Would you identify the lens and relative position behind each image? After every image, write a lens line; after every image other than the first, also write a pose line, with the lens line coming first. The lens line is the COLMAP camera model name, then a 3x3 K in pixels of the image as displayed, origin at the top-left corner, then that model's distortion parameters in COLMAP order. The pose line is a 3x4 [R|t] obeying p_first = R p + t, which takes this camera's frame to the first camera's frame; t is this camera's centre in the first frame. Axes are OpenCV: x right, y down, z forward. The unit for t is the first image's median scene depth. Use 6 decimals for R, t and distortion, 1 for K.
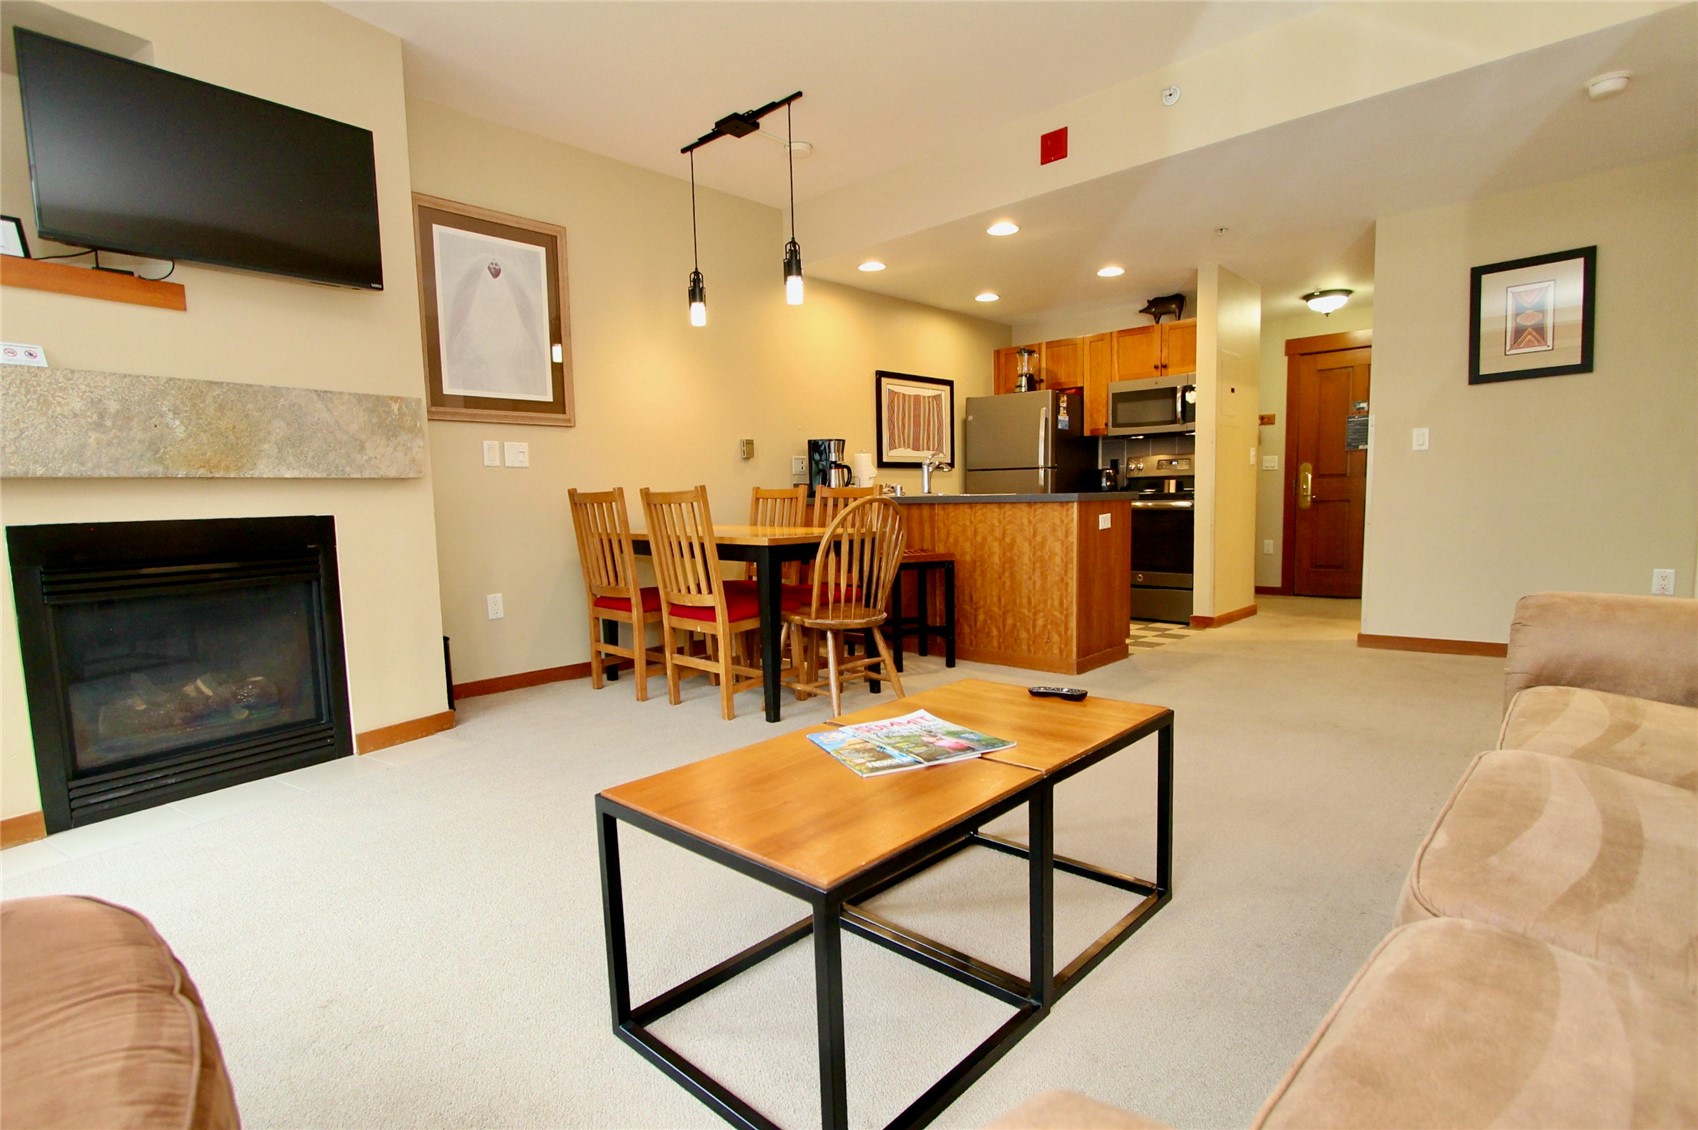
lens RADIAL K [[852.0, 0, 854.8], [0, 852.0, 574.7], [0, 0, 1]] dist [0.002112, -0.005786]
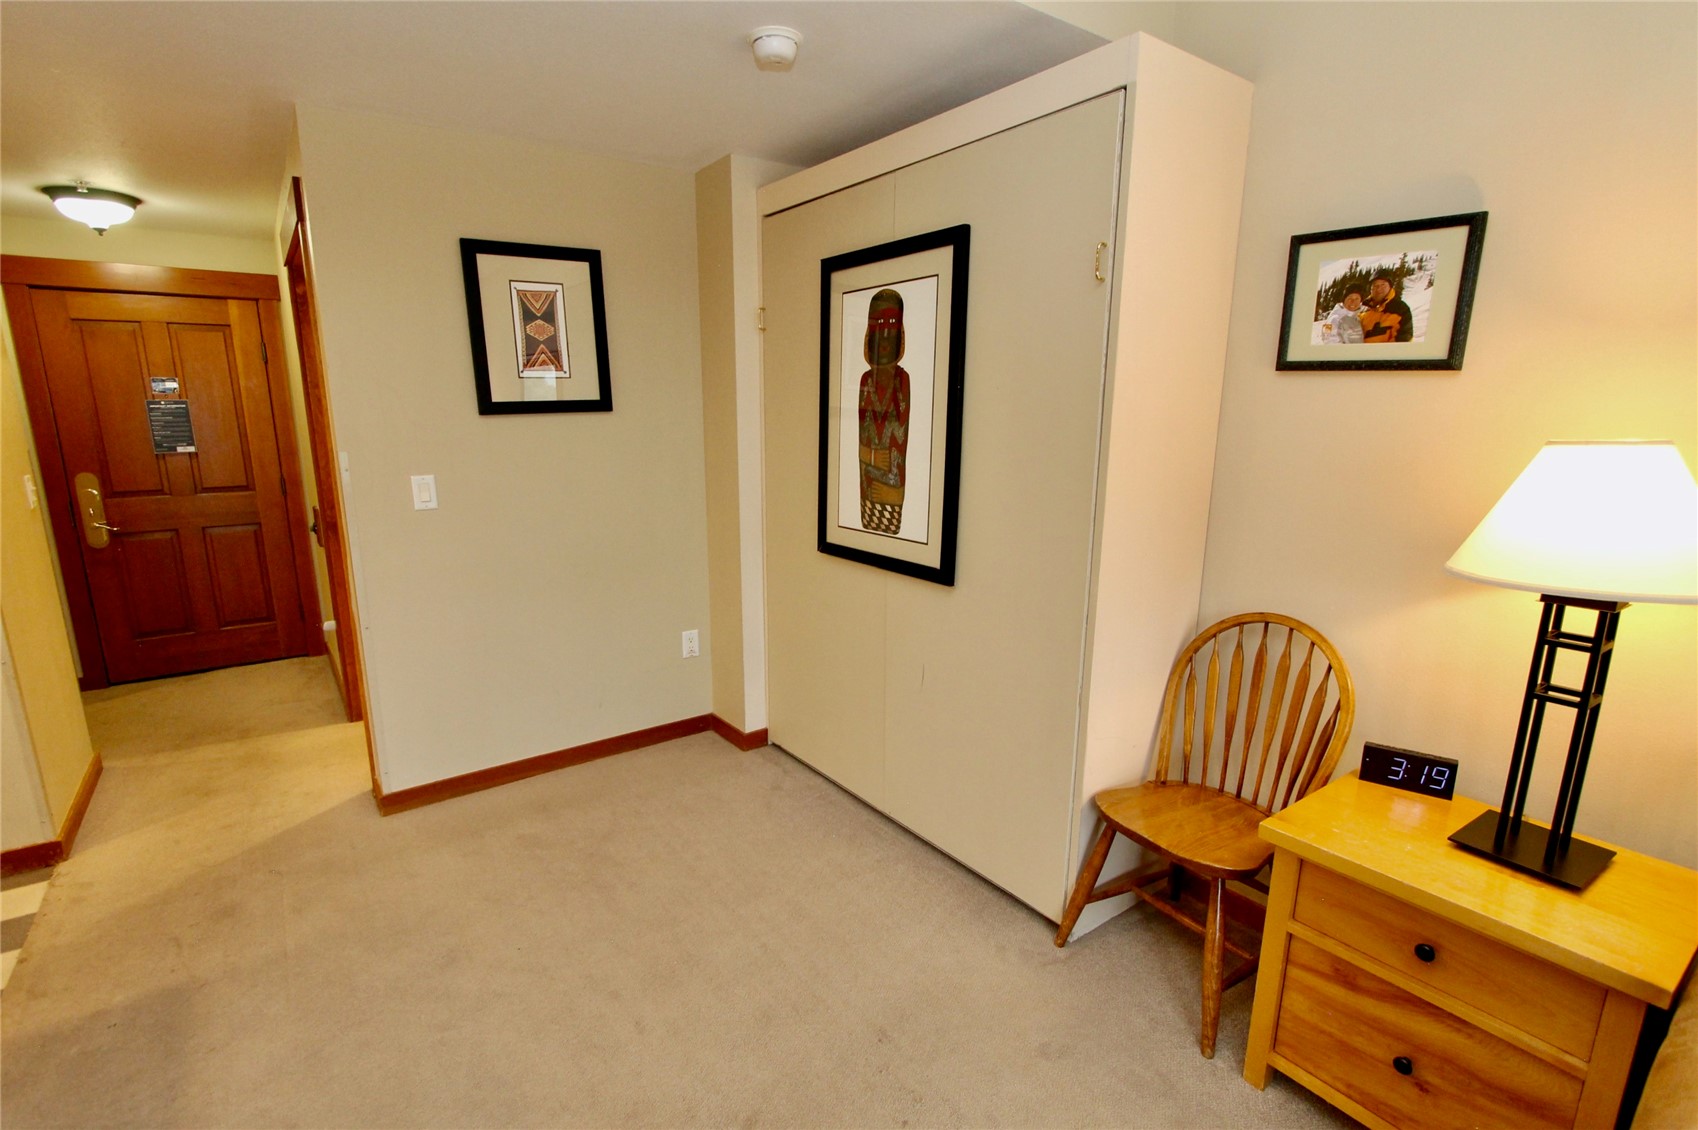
lens RADIAL K [[796.5, 0, 838.1], [0, 796.5, 590.4], [0, 0, 1]] dist [-0.017332, 0.002707]
pose [[0.198239, -0.196889, 0.960175, 0.143926], [0.080259, 0.979588, 0.184299, -0.193829], [-0.976862, 0.040527, 0.209995, 0.635801]]
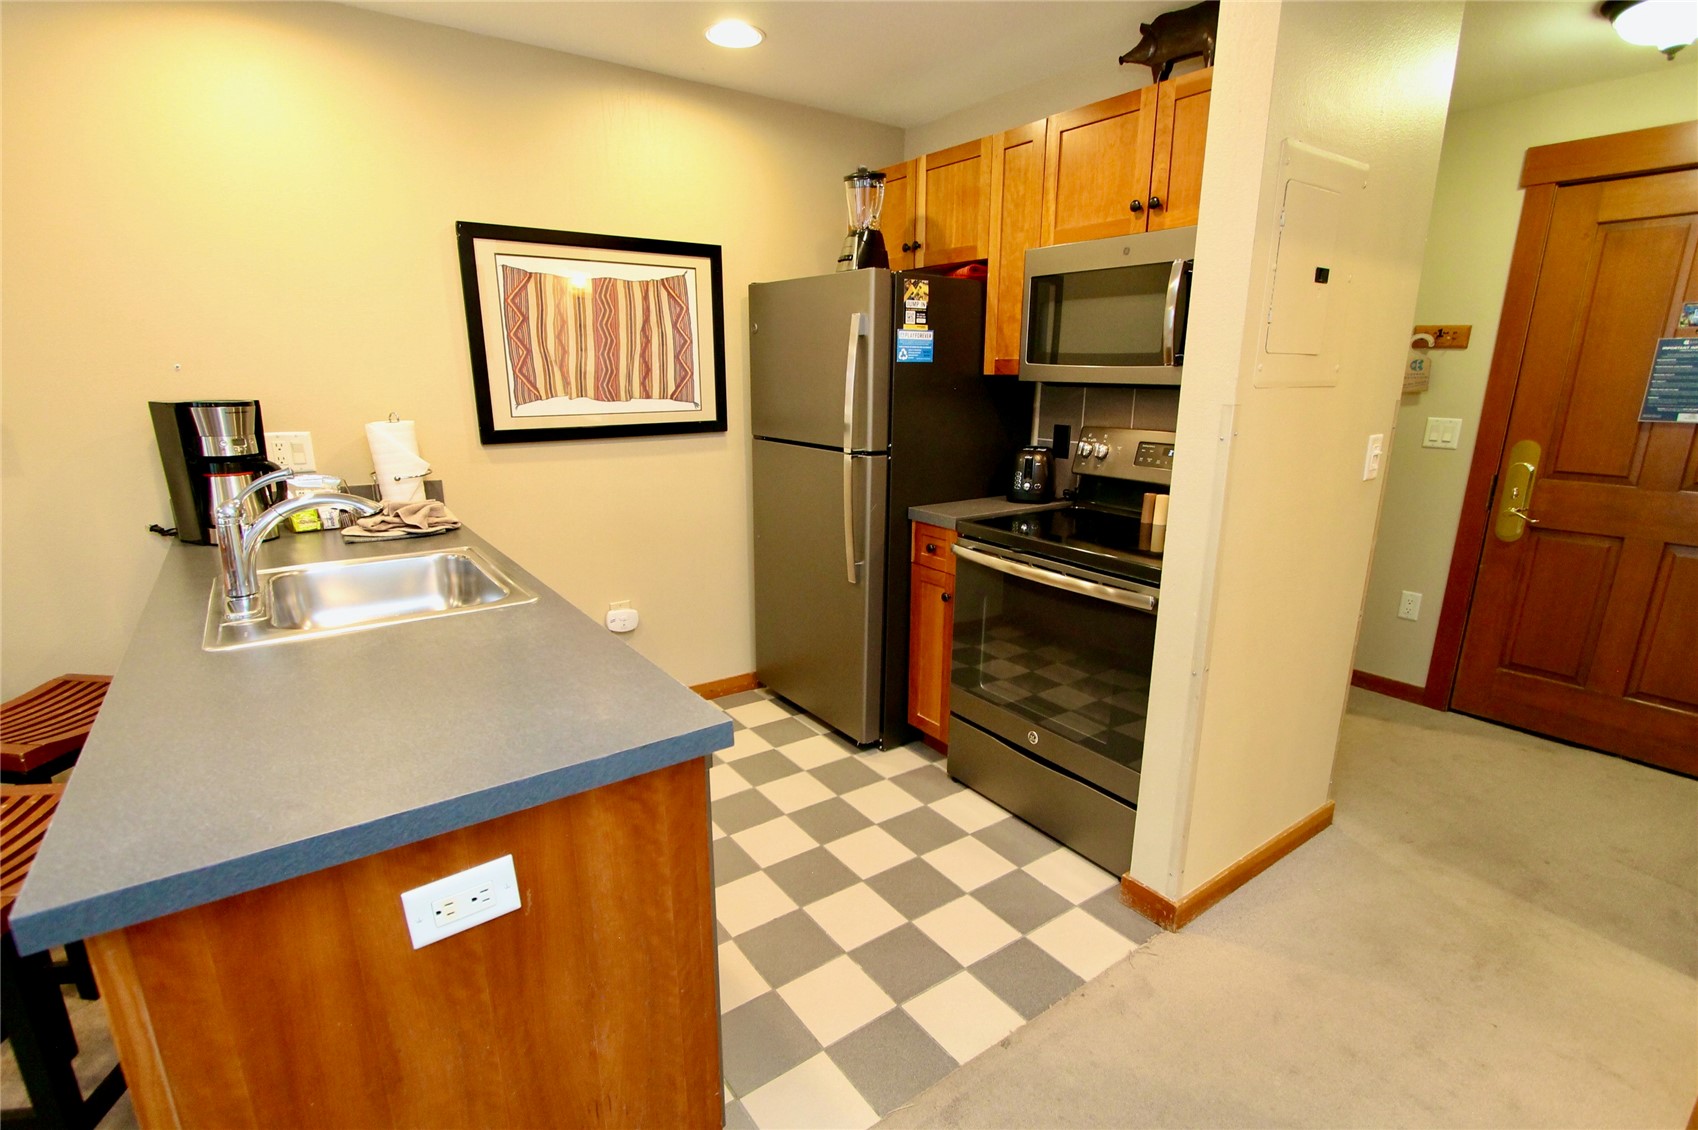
lens RADIAL K [[796.5, 0, 848.3], [0, 796.5, 581.8], [0, 0, 1]] dist [-0.017332, 0.002707]
pose [[0.978802, 0.078821, -0.189035, 0.463663], [-0.045170, 0.983330, 0.176128, -0.203555], [0.199767, -0.163855, 0.966046, 0.908637]]
